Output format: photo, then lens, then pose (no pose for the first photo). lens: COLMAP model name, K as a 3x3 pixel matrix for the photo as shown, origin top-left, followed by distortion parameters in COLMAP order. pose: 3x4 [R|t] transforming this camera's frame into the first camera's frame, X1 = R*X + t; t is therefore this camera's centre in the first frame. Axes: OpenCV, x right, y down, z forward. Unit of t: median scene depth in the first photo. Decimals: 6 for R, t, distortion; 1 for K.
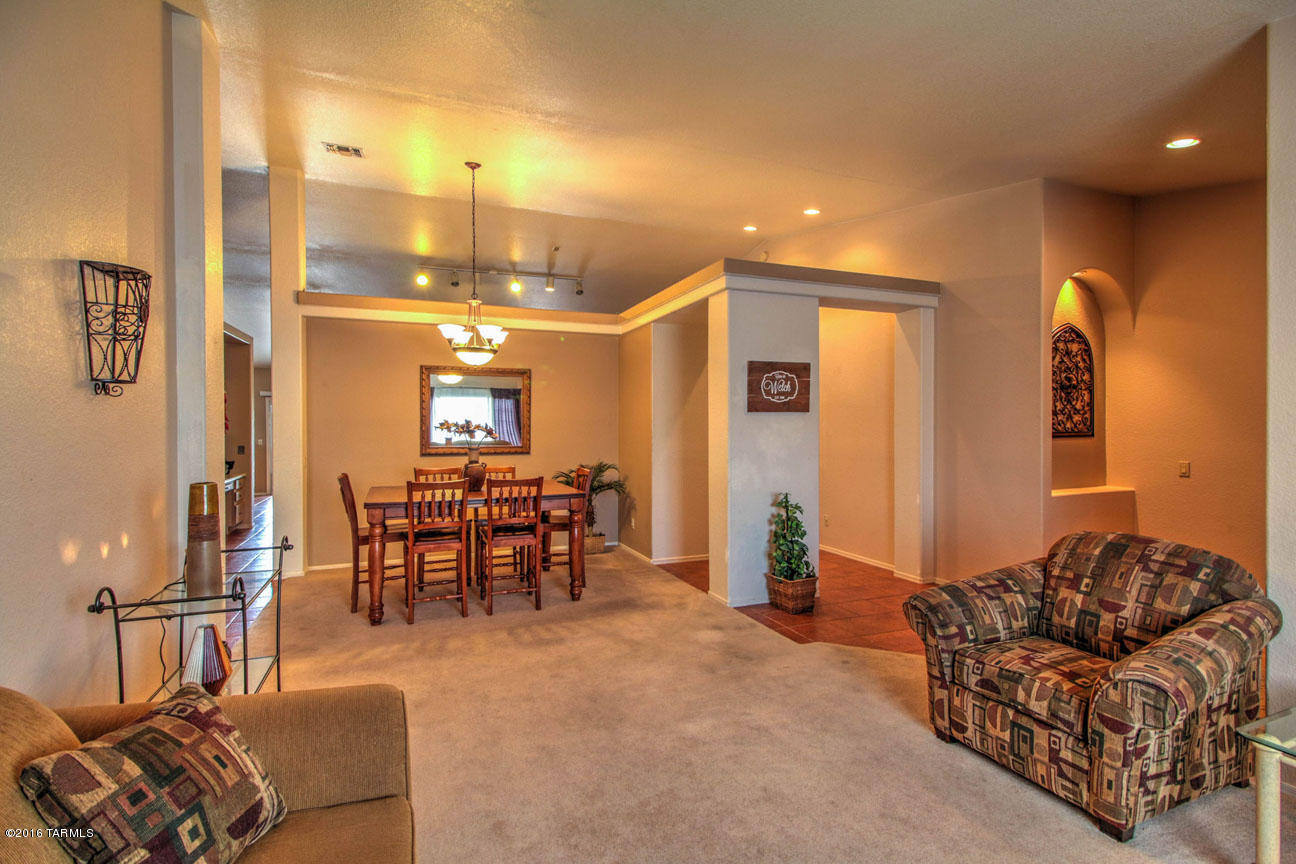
lens RADIAL K [[593.2, 0, 645.2], [0, 593.2, 429.4], [0, 0, 1]] dist [0.020673, -0.011650]
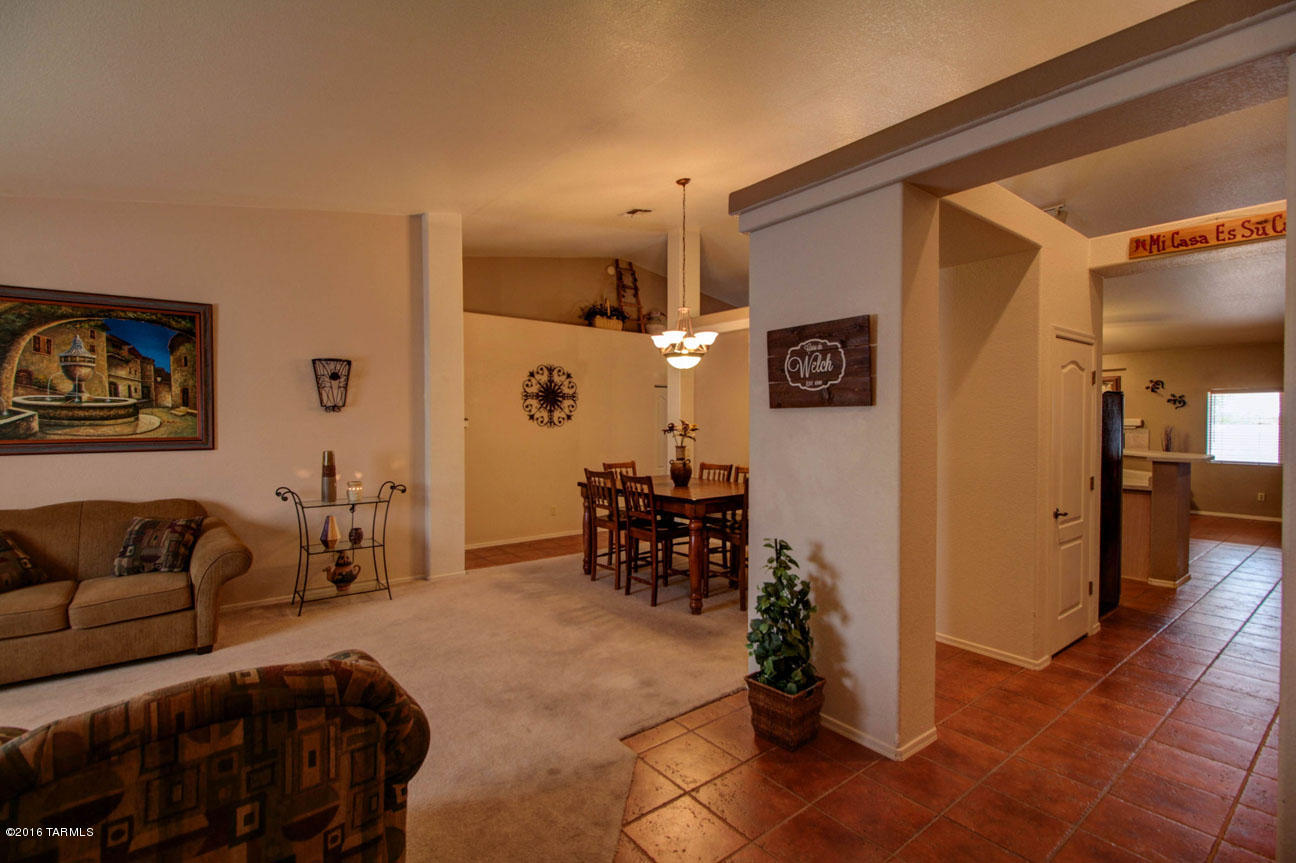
lens RADIAL K [[593.2, 0, 645.1], [0, 593.2, 430.1], [0, 0, 1]] dist [0.020673, -0.011650]
pose [[0.274067, 0.015581, -0.961584, 0.762057], [-0.009530, 0.999864, 0.013485, -0.012570], [0.961663, 0.005468, 0.274178, 0.675740]]
